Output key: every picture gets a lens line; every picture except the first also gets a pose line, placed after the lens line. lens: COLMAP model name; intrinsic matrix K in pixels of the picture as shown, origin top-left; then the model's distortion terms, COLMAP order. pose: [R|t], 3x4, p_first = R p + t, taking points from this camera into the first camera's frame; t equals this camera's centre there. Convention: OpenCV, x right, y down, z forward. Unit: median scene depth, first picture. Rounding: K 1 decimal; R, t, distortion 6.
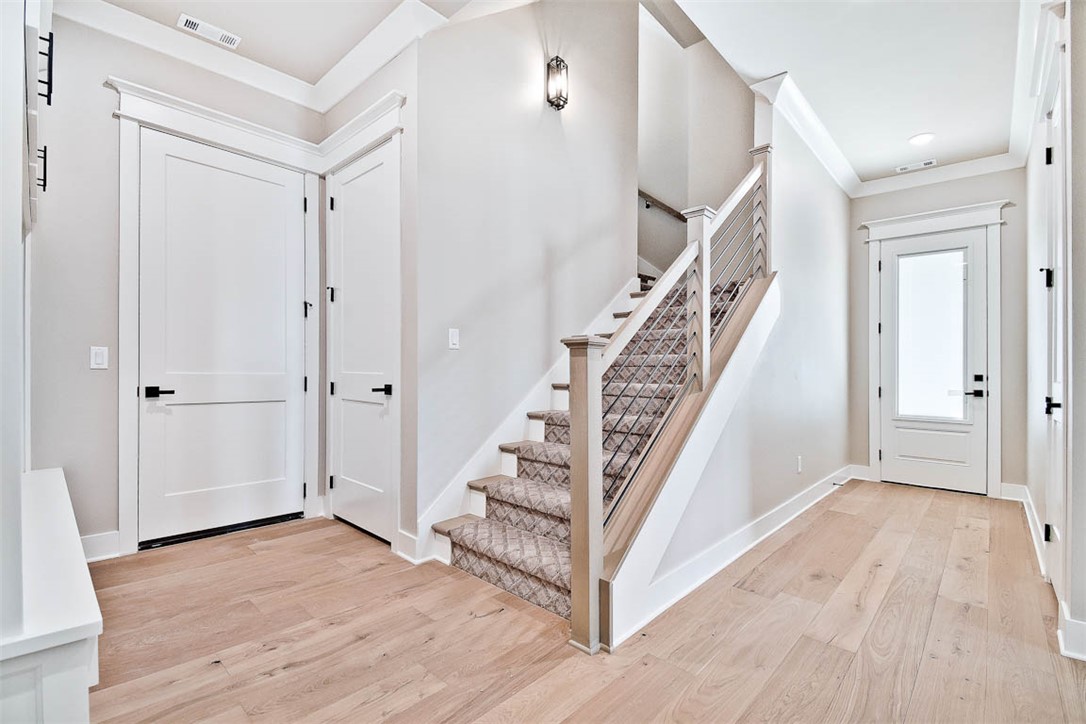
lens RADIAL K [[480.9, 0, 546.0], [0, 480.9, 357.4], [0, 0, 1]] dist [-0.000473, -0.017932]
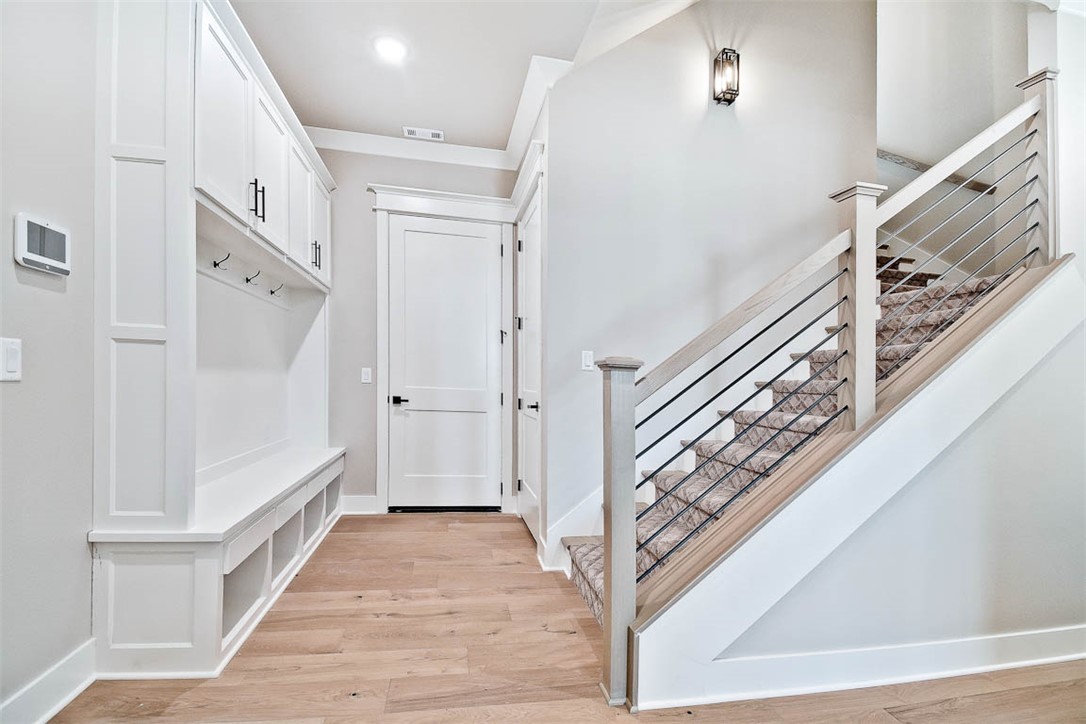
lens RADIAL K [[483.6, 0, 540.3], [0, 483.6, 365.0], [0, 0, 1]] dist [-0.031033, -0.000177]
pose [[0.799444, -0.000819, -0.600740, 0.360851], [-0.015876, 0.999621, -0.022491, -0.005216], [0.600531, 0.027518, 0.799128, 0.118050]]
